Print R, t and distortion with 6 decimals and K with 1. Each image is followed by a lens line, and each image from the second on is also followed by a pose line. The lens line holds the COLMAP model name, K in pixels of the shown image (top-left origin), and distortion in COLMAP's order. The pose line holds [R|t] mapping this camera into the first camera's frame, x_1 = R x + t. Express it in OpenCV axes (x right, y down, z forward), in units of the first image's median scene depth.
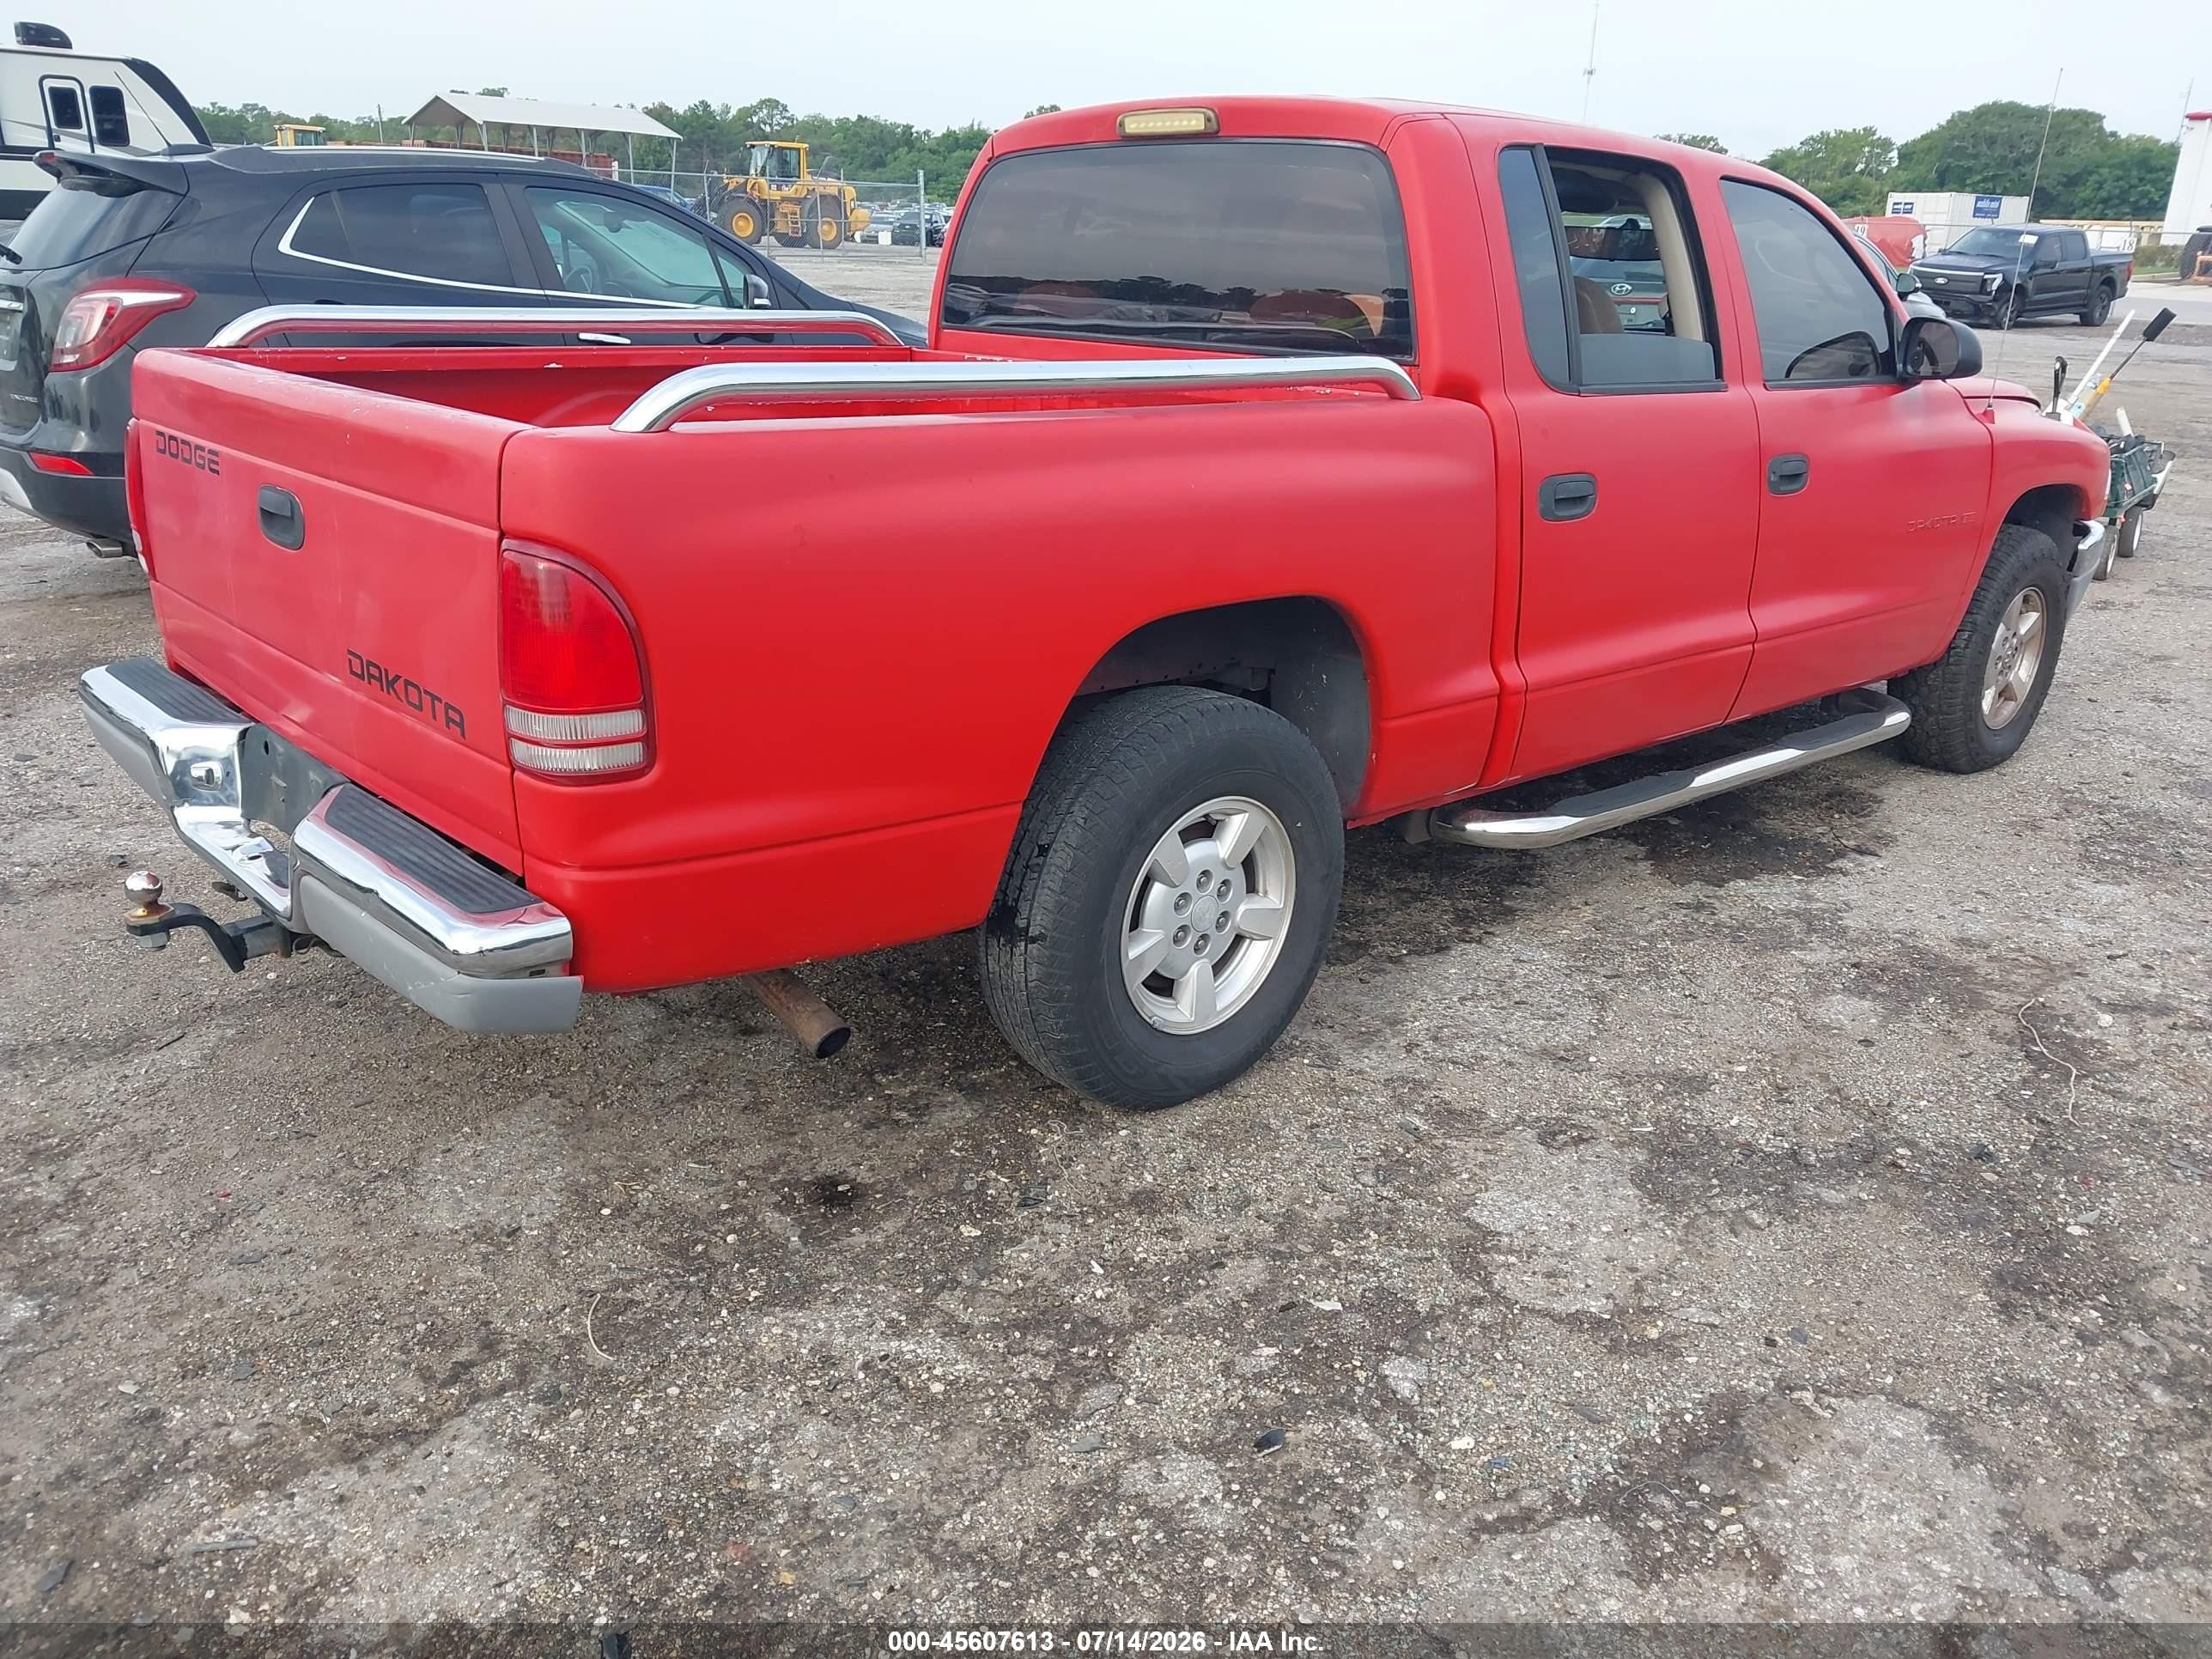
lens RADIAL K [[1745.5, 0, 1116.1], [0, 1745.5, 821.3], [0, 0, 1]] dist [0.017794, -0.020884]
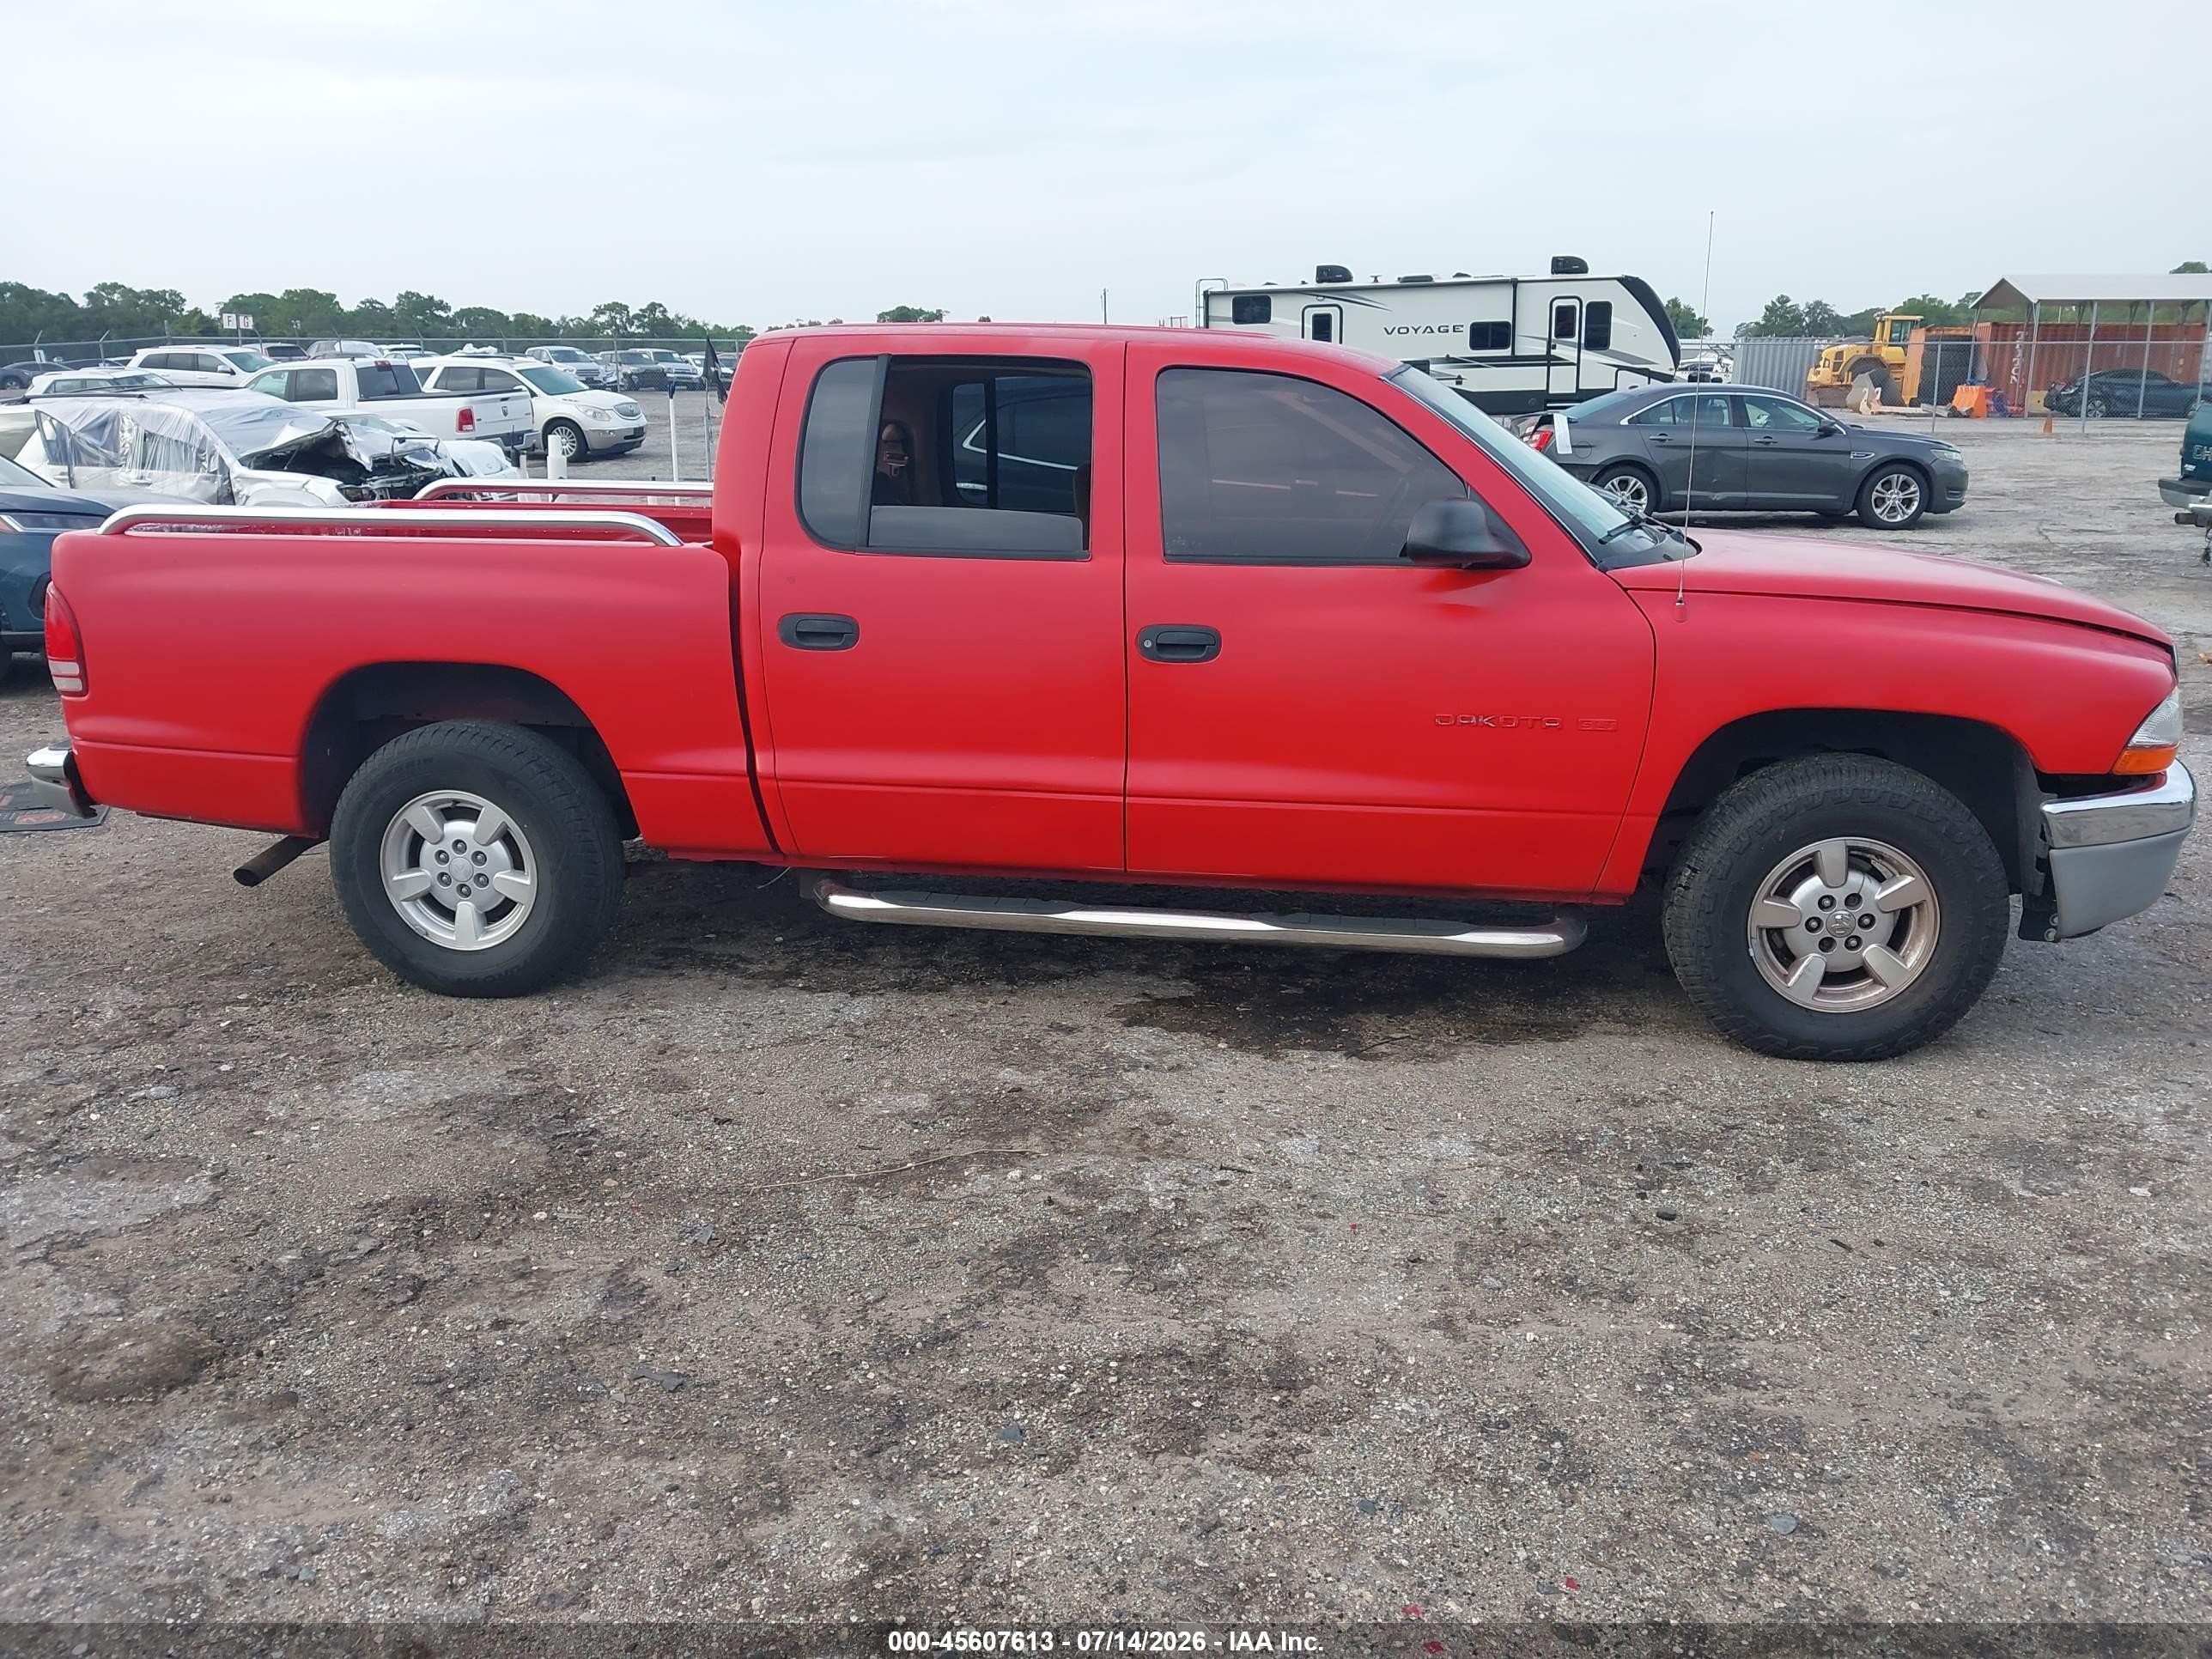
lens RADIAL K [[1745.5, 0, 1120.7], [0, 1745.5, 826.8], [0, 0, 1]] dist [0.017794, -0.020884]
pose [[0.642792, 0.151792, -0.750851, 1.047453], [-0.220689, 0.975309, 0.008240, -0.082452], [0.733563, 0.160408, 0.660420, 0.272103]]
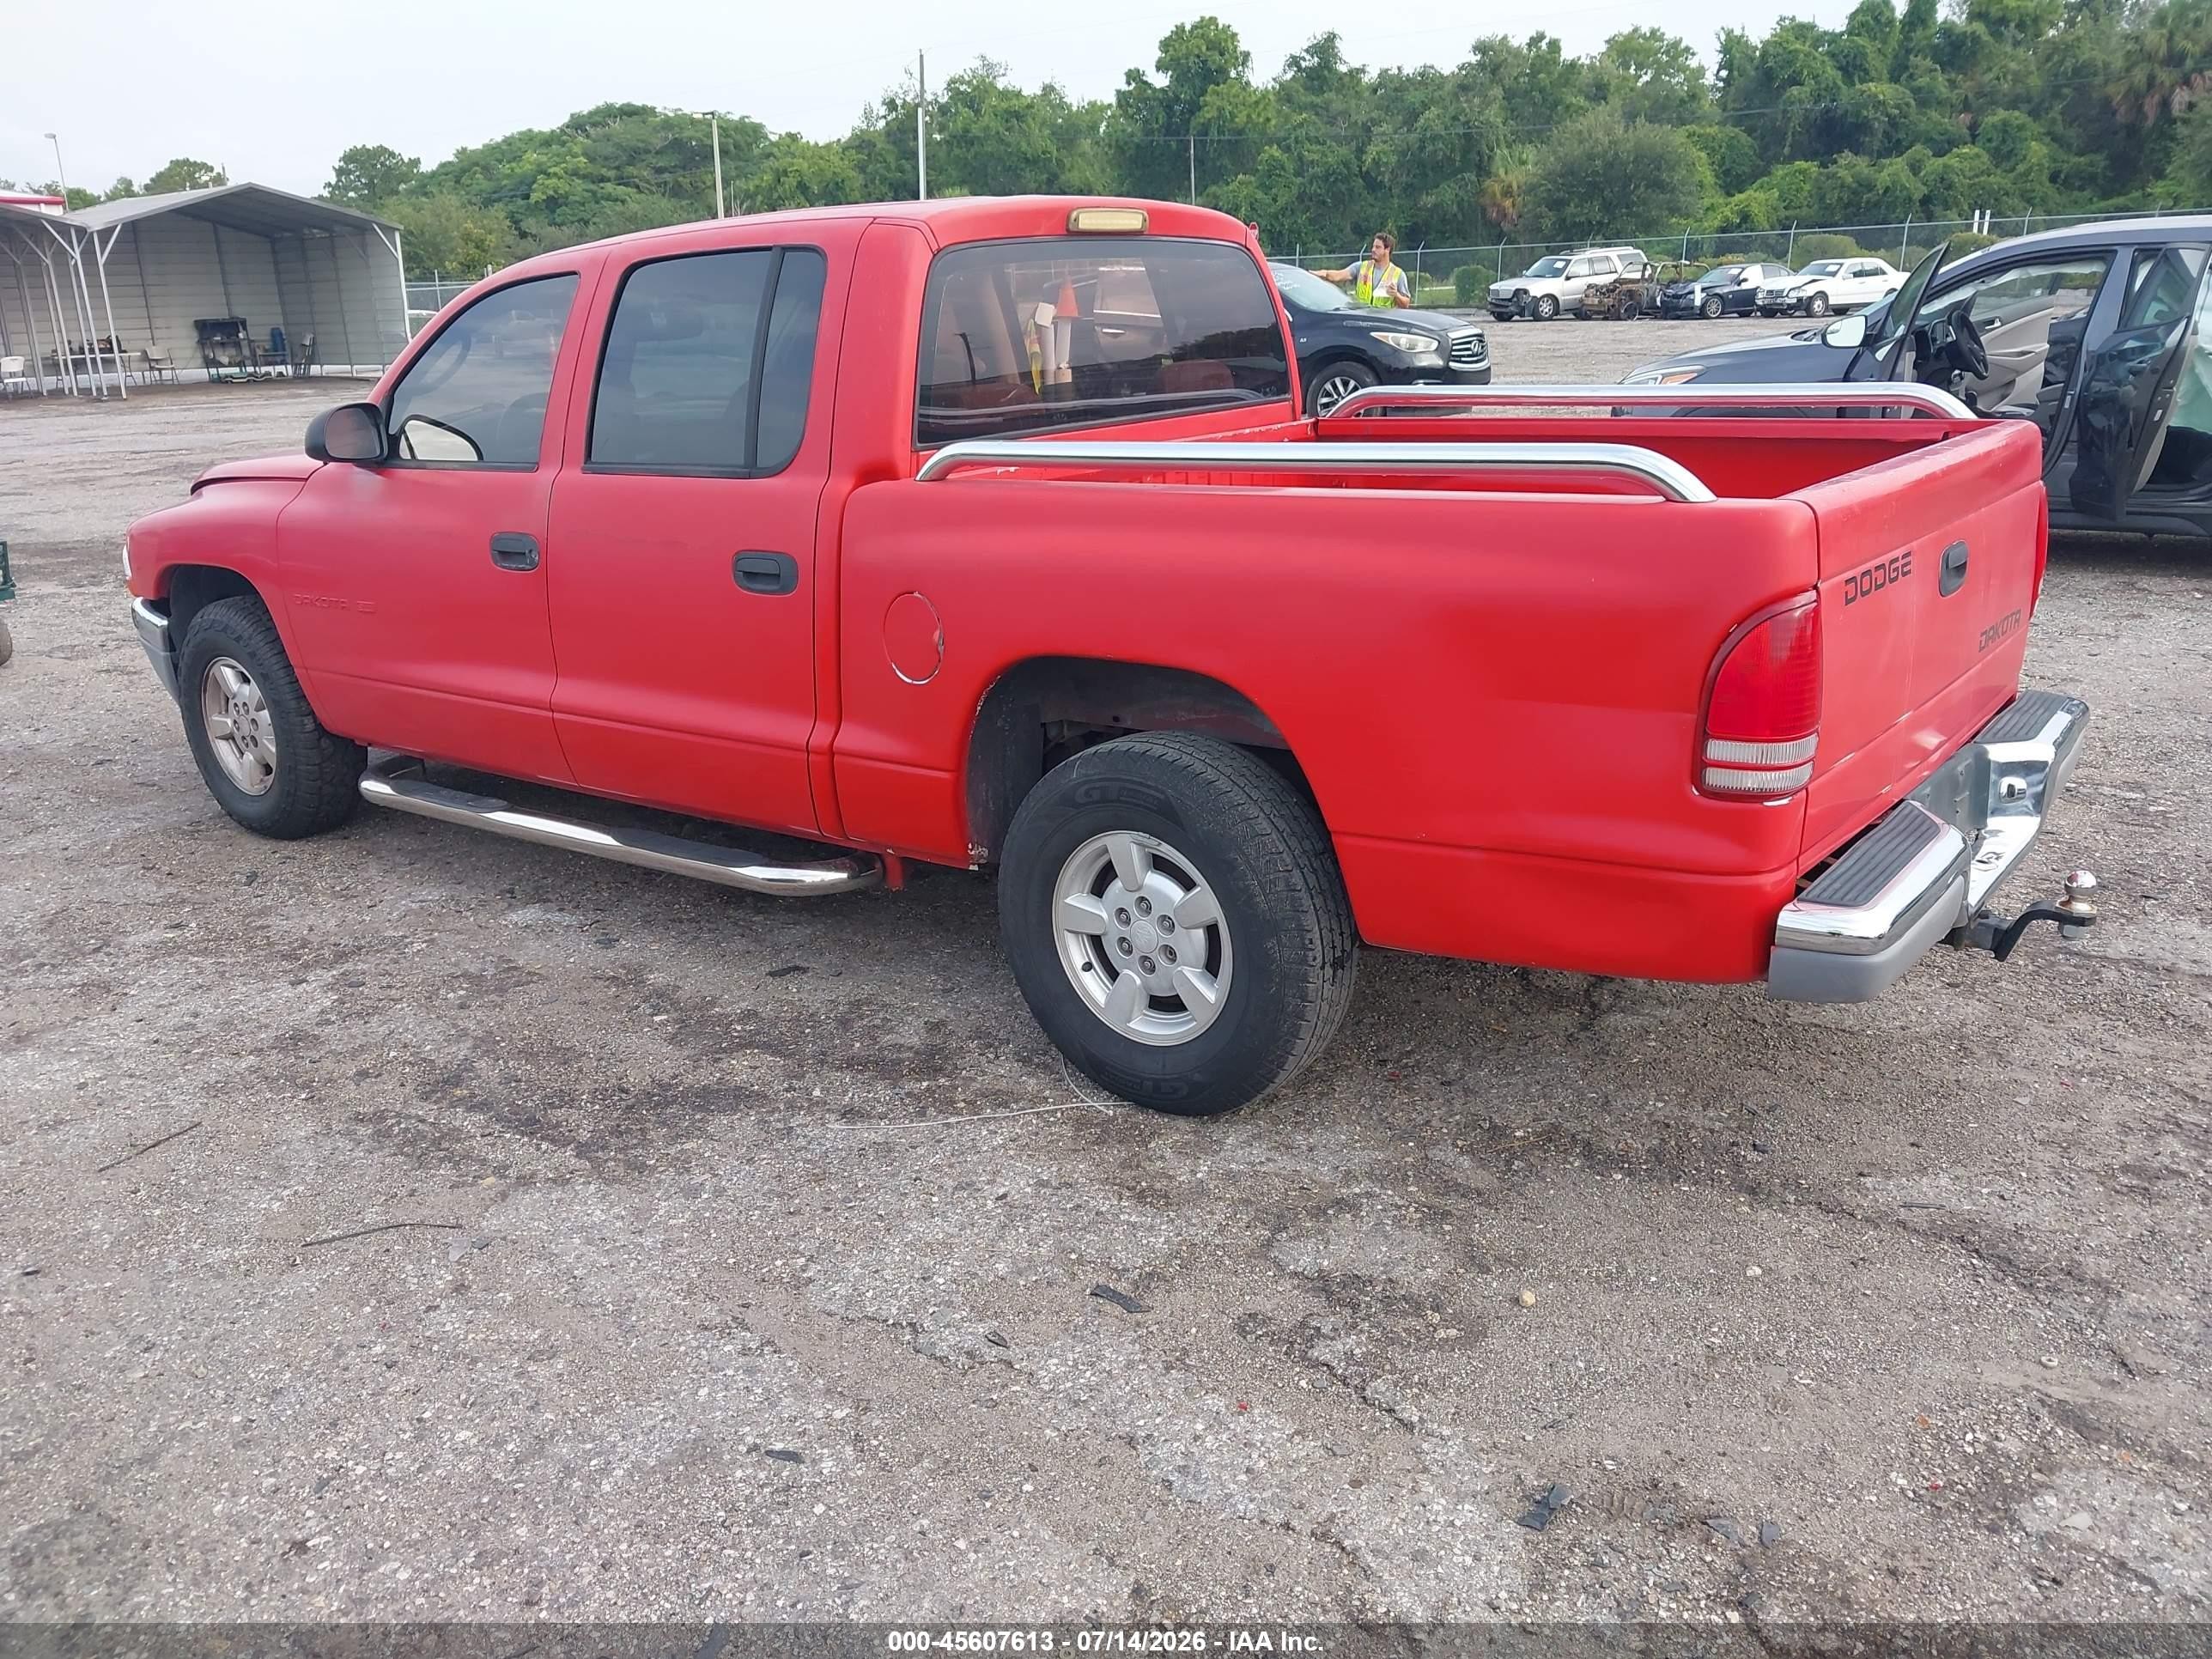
lens RADIAL K [[1745.5, 0, 1105.7], [0, 1745.5, 837.0], [0, 0, 1]] dist [0.017794, -0.020884]
pose [[-0.173911, -0.316016, 0.932678, -0.914178], [0.337305, 0.870703, 0.357912, -0.379059], [-0.925192, 0.376842, -0.044831, 0.995221]]
